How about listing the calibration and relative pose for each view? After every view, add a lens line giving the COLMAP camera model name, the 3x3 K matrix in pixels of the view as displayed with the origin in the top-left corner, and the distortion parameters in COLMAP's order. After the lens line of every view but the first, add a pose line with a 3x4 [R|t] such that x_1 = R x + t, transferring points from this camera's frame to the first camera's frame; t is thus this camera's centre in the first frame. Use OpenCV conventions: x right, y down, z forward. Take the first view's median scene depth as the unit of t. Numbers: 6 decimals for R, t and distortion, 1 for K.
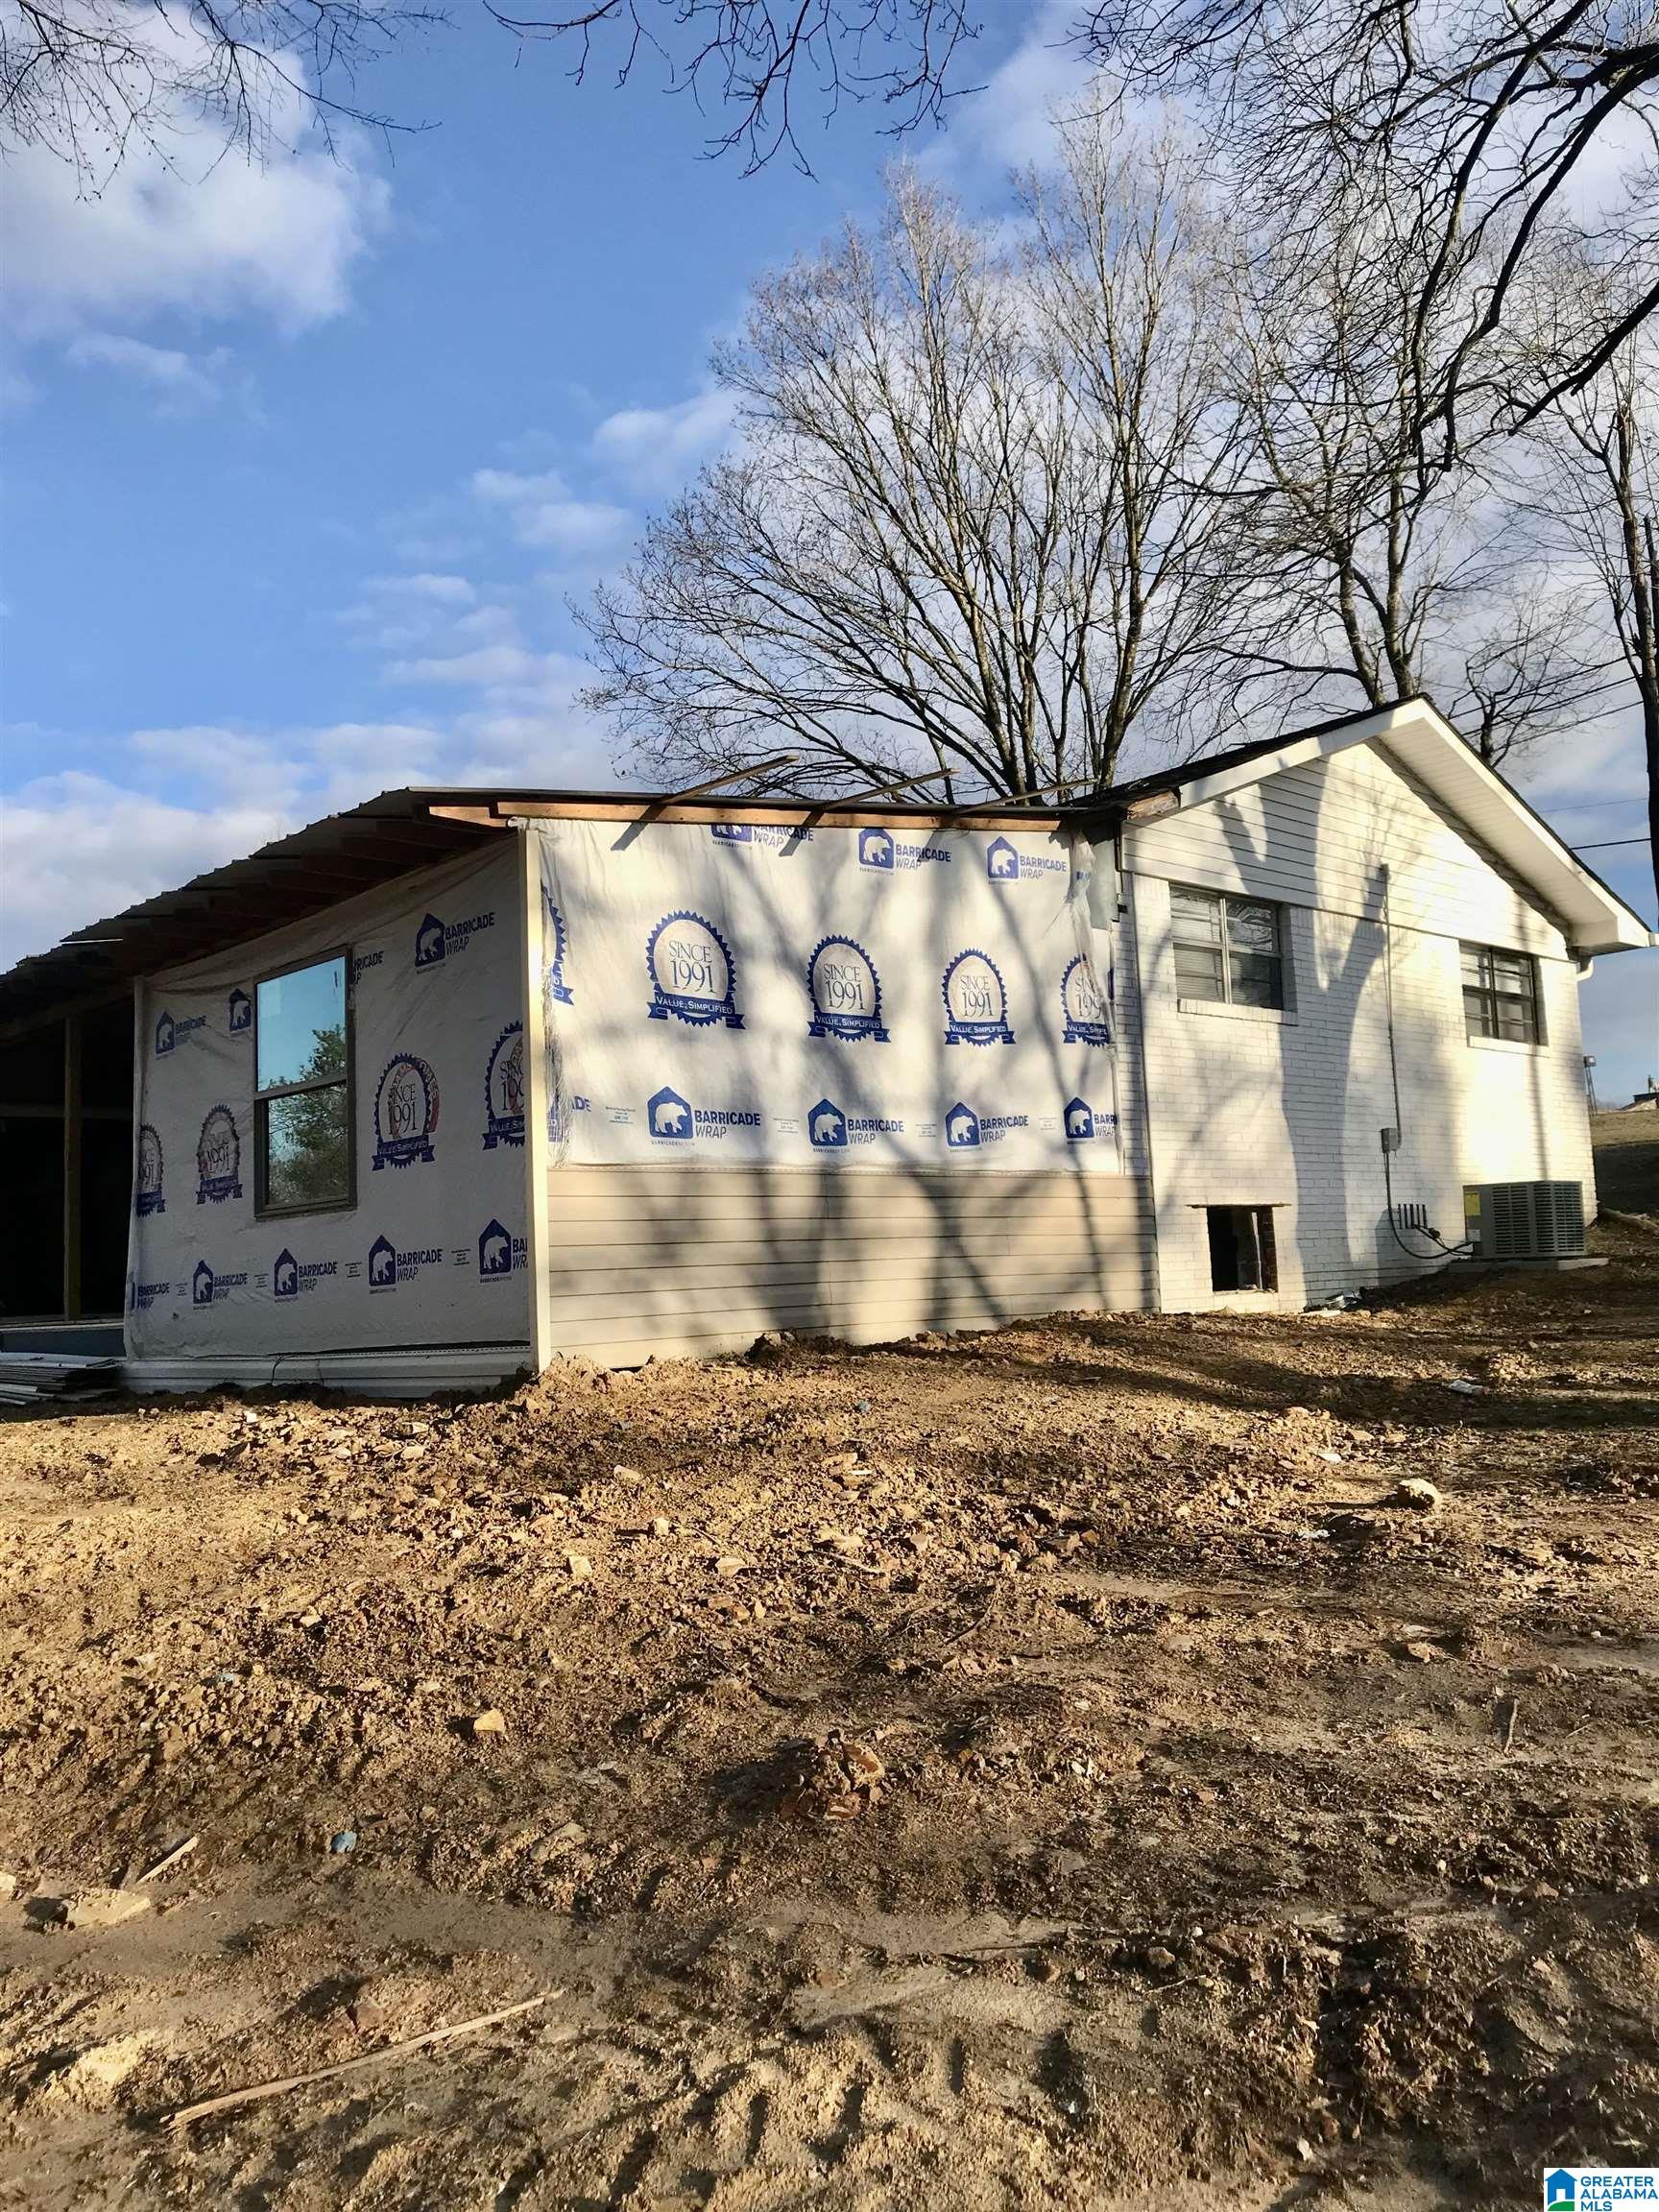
lens RADIAL K [[1807.0, 0, 829.5], [0, 1807.0, 1106.0], [0, 0, 1]] dist [0.148285, -0.394240]
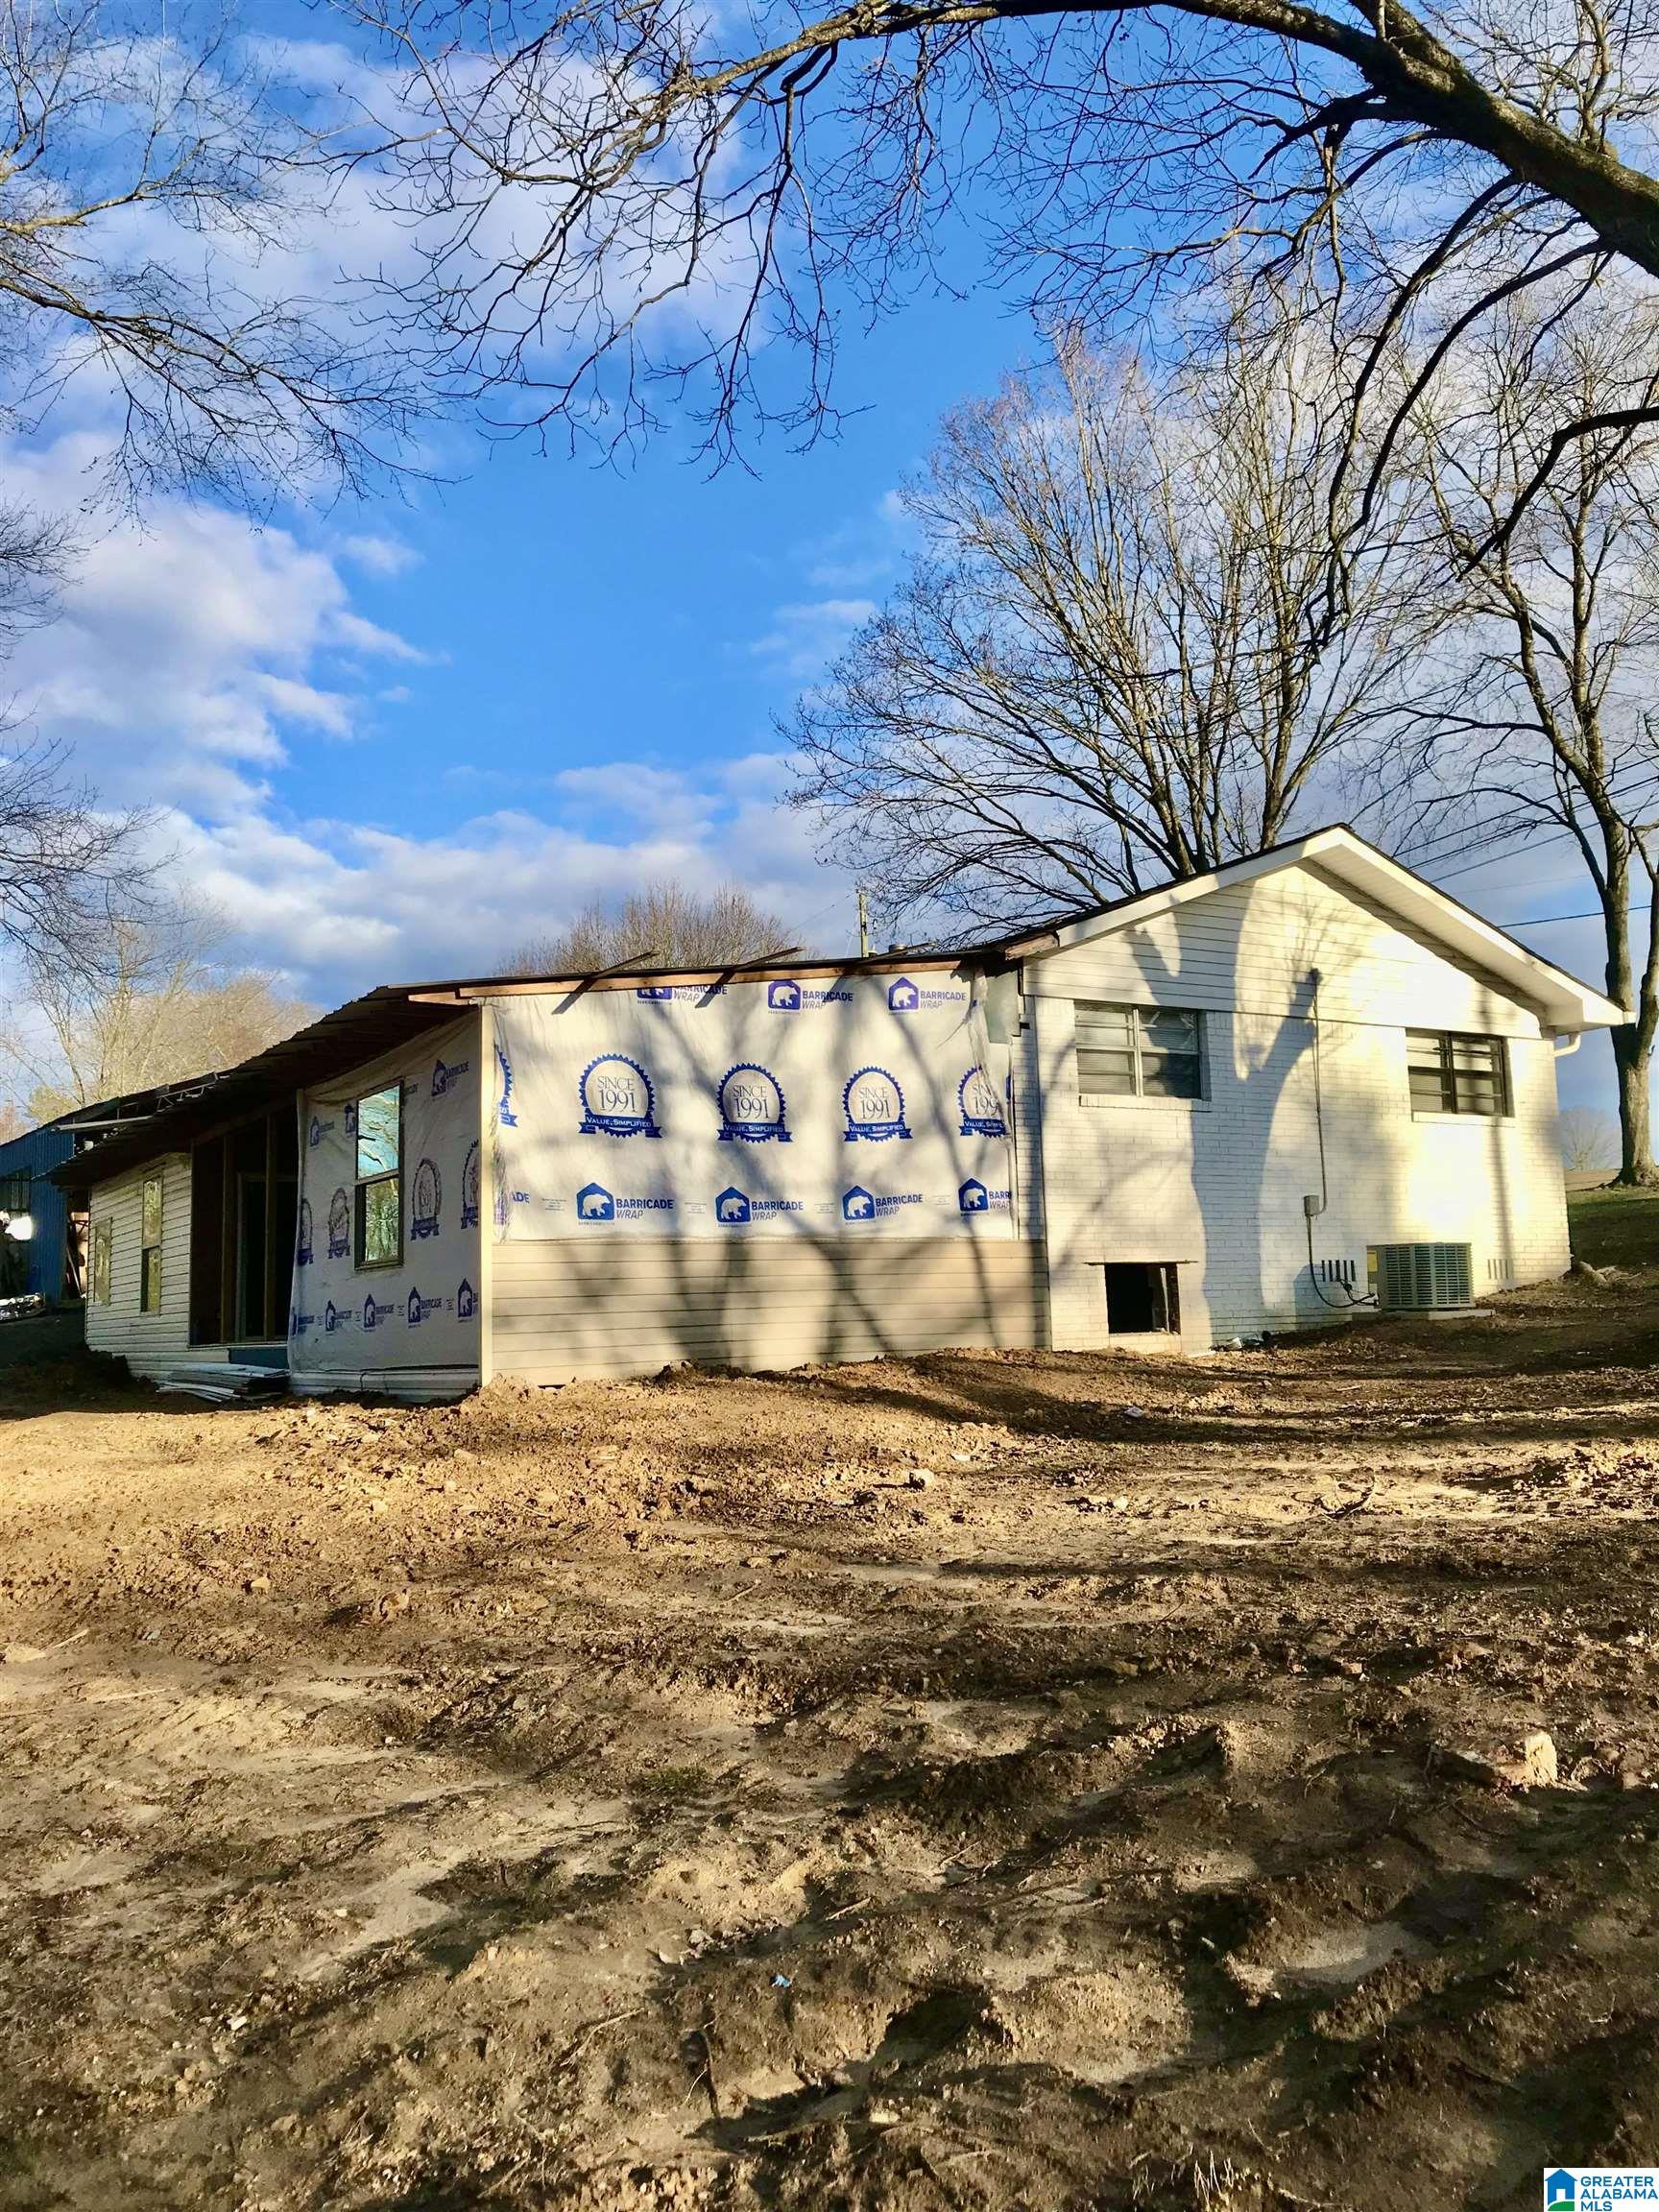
lens RADIAL K [[1807.0, 0, 829.5], [0, 1807.0, 1106.0], [0, 0, 1]] dist [0.148285, -0.394240]
pose [[0.977870, -0.009852, -0.208982, 0.315648], [0.007675, 0.999908, -0.011227, -0.043649], [0.209073, 0.009374, 0.977855, -0.268823]]
